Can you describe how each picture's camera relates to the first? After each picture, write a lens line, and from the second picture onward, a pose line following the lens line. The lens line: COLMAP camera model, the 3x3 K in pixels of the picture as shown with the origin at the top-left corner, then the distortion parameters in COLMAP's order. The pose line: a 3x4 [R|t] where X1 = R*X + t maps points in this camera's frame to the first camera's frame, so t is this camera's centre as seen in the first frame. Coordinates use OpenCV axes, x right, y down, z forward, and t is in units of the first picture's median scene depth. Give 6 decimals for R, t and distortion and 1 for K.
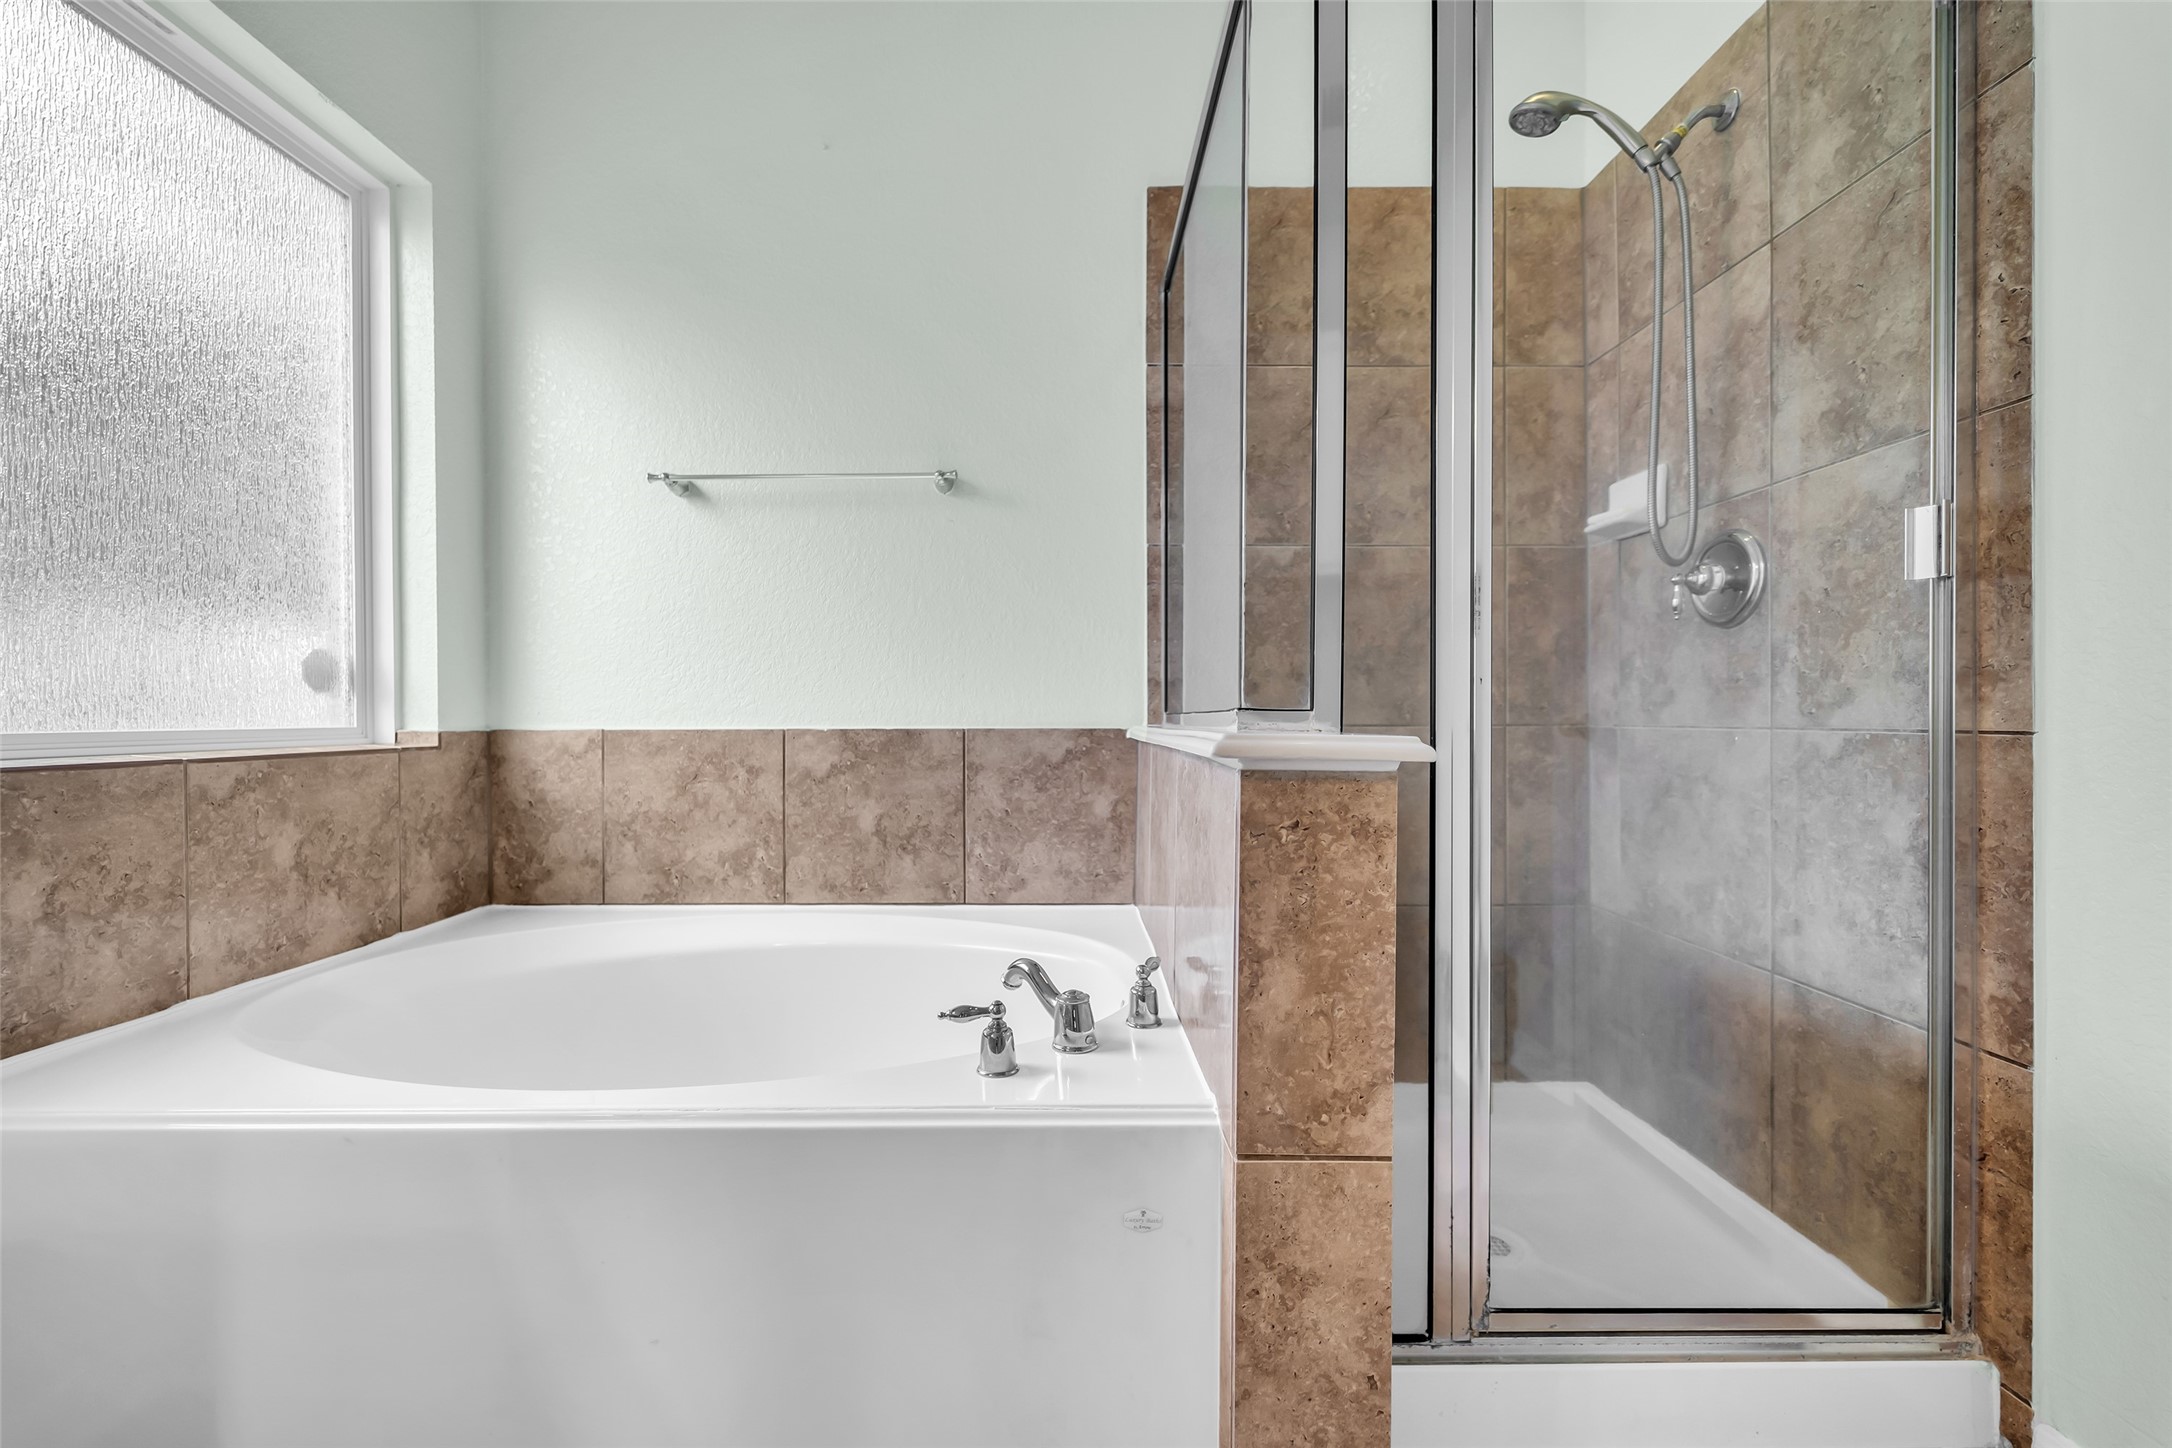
lens RADIAL K [[864.3, 0, 1085.7], [0, 864.3, 733.9], [0, 0, 1]] dist [-0.000113, -0.000918]
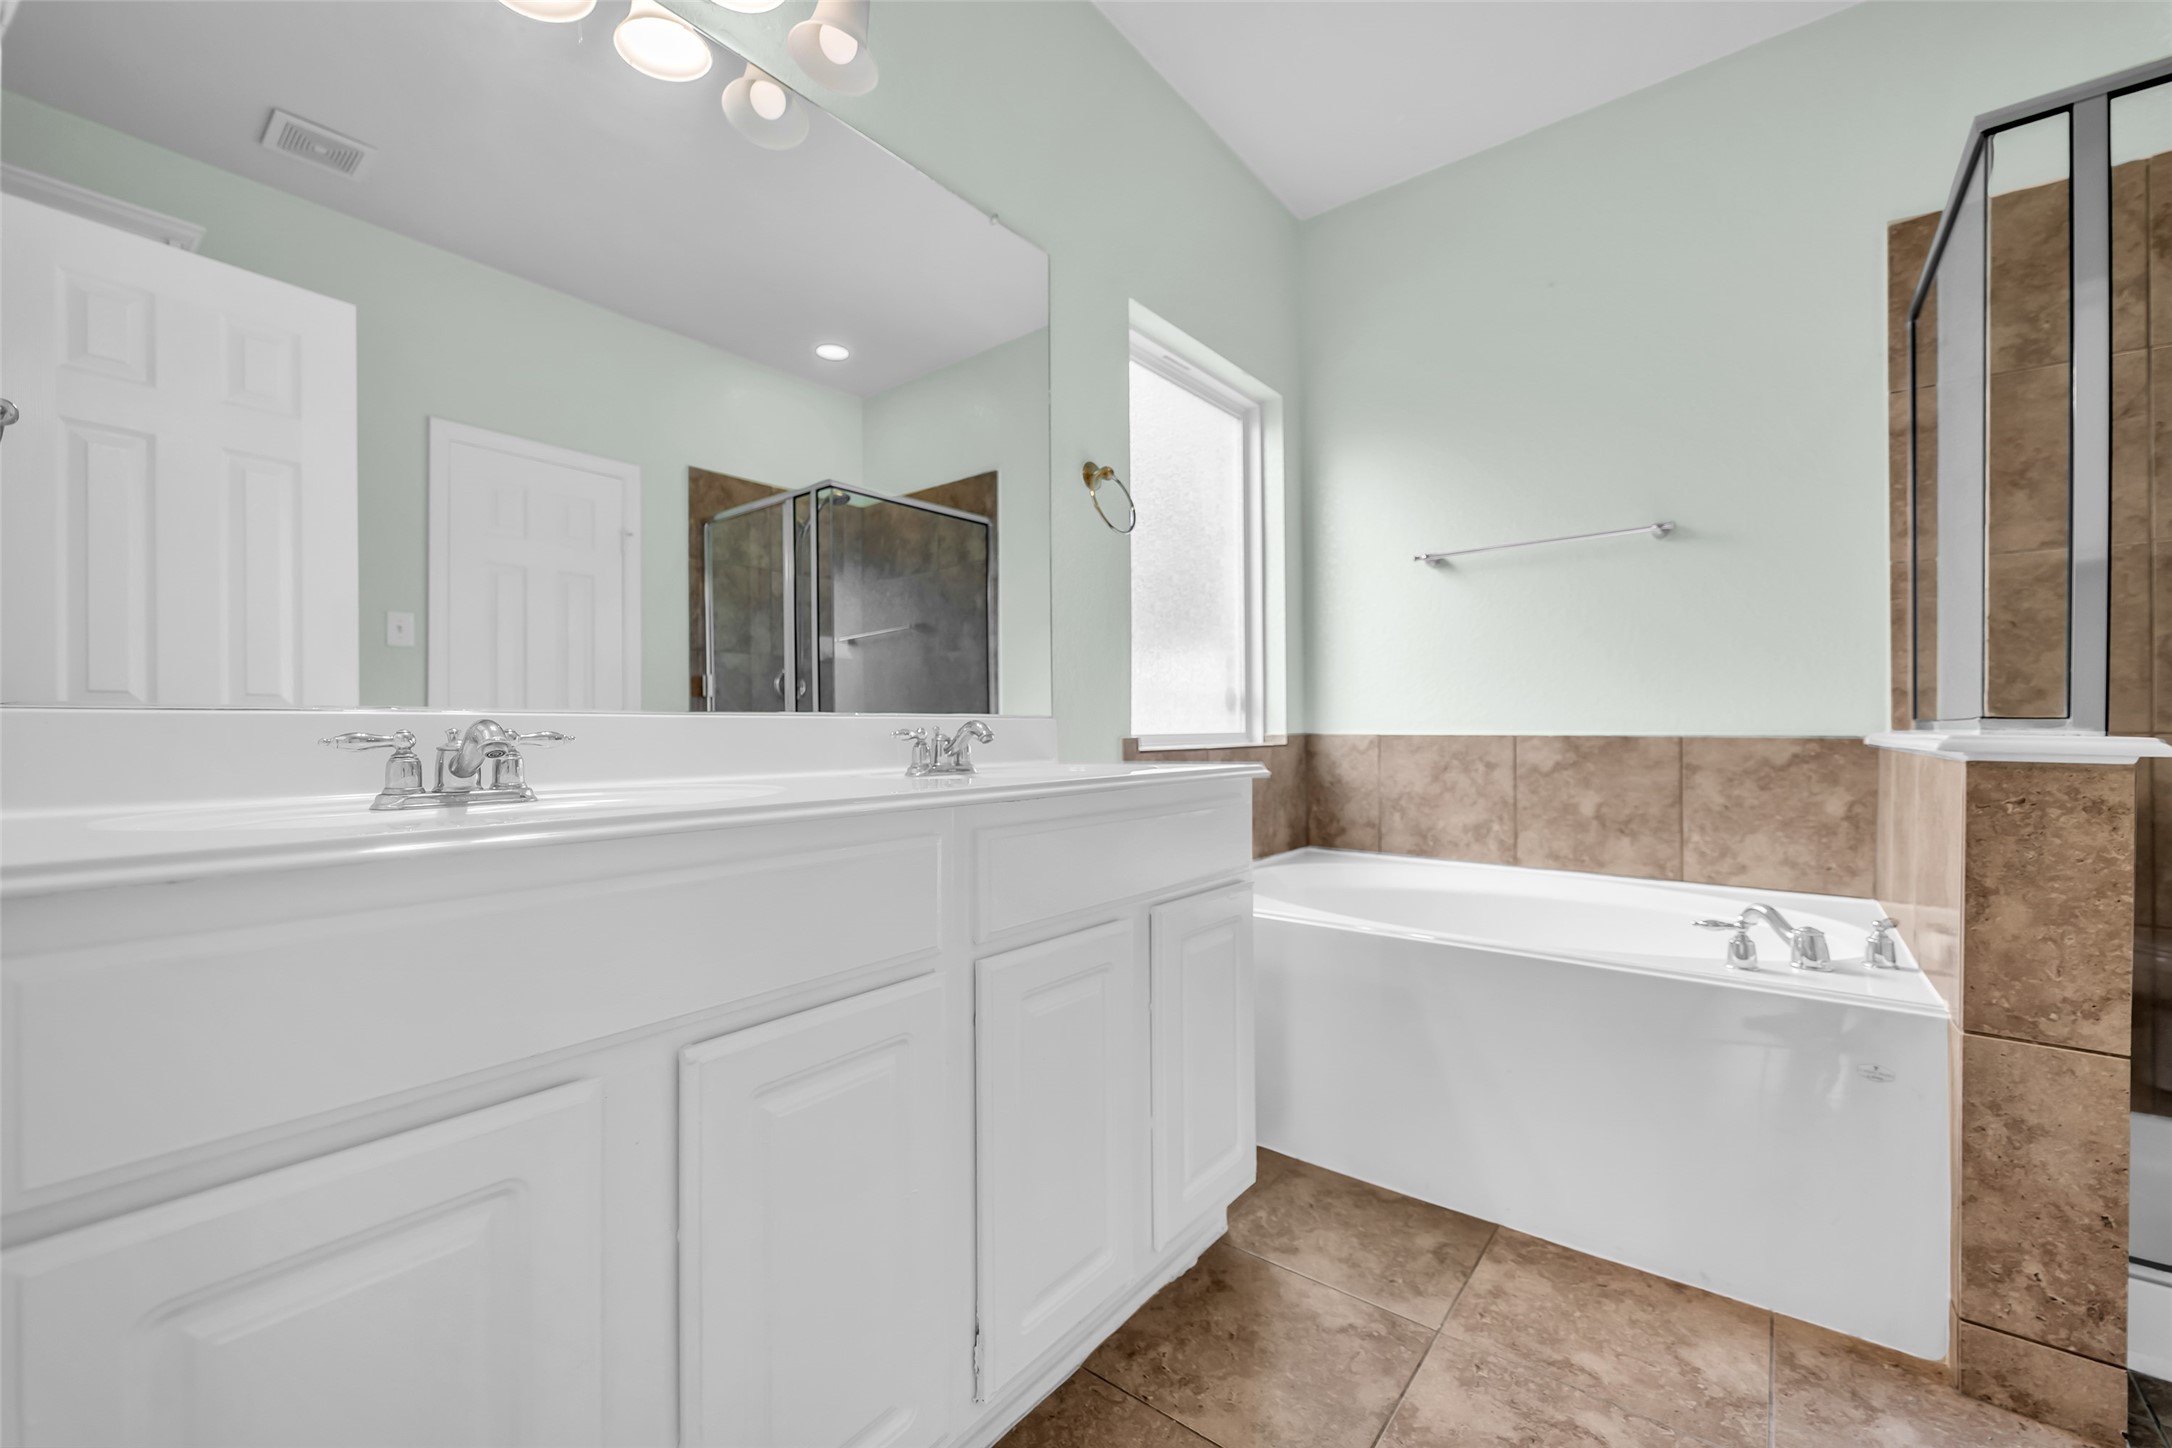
lens RADIAL K [[864.3, 0, 1078.2], [0, 864.3, 727.8], [0, 0, 1]] dist [-0.000113, -0.000918]
pose [[0.766812, -0.001322, -0.641870, -0.014352], [-0.009844, 0.999856, -0.013820, 0.009870], [0.641796, 0.016916, 0.766689, -0.484939]]
